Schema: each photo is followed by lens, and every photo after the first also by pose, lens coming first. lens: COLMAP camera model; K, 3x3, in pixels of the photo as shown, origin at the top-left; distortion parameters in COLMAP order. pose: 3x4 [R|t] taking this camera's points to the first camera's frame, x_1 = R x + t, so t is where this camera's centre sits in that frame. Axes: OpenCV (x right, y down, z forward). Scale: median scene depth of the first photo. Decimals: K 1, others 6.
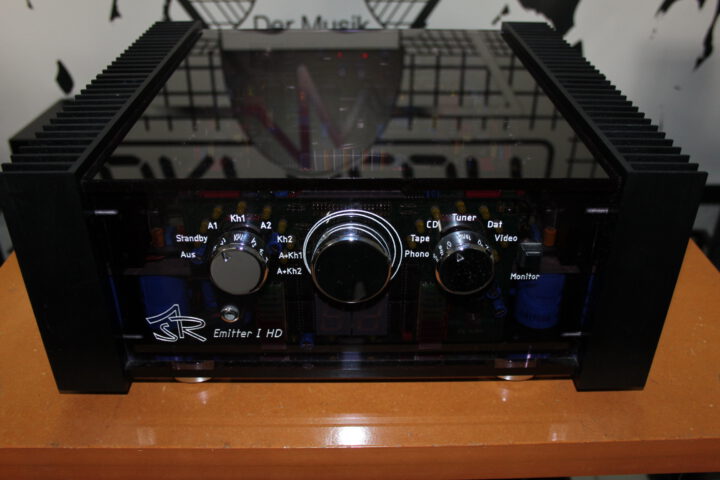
lens RADIAL K [[683.3, 0, 359.9], [0, 683.3, 237.6], [0, 0, 1]] dist [-0.080442, 0.000000]
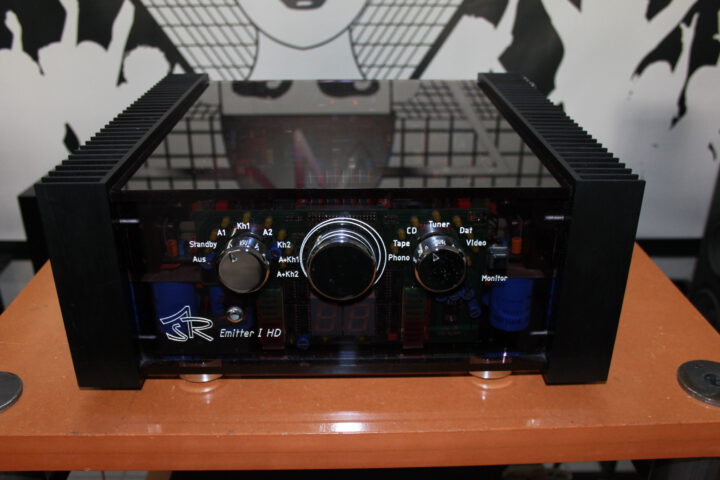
lens RADIAL K [[683.3, 0, 359.9], [0, 683.3, 238.2], [0, 0, 1]] dist [-0.080442, 0.000000]
pose [[0.999959, -0.006020, 0.006728, 0.009644], [0.006681, 0.994668, -0.102908, 0.105003], [-0.006073, 0.102949, 0.994668, -0.139128]]
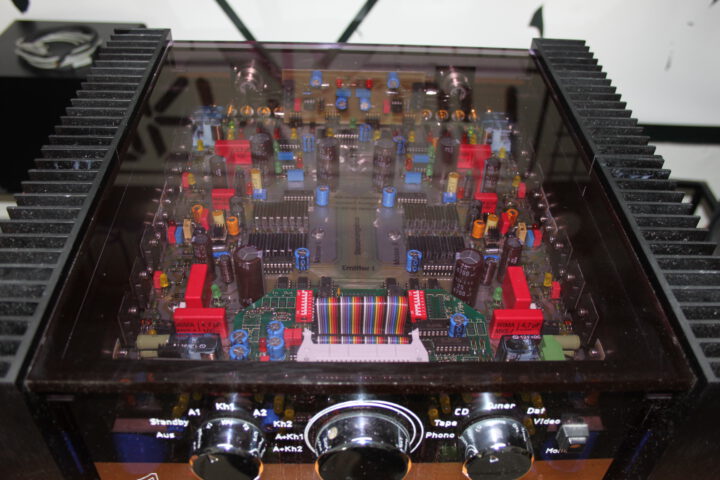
lens RADIAL K [[683.3, 0, 359.2], [0, 683.3, 244.8], [0, 0, 1]] dist [-0.080442, 0.000000]
pose [[0.999220, 0.013057, 0.037273, -0.048563], [-0.019994, 0.981135, 0.192289, -0.351143], [-0.034059, -0.192884, 0.980630, 0.221272]]
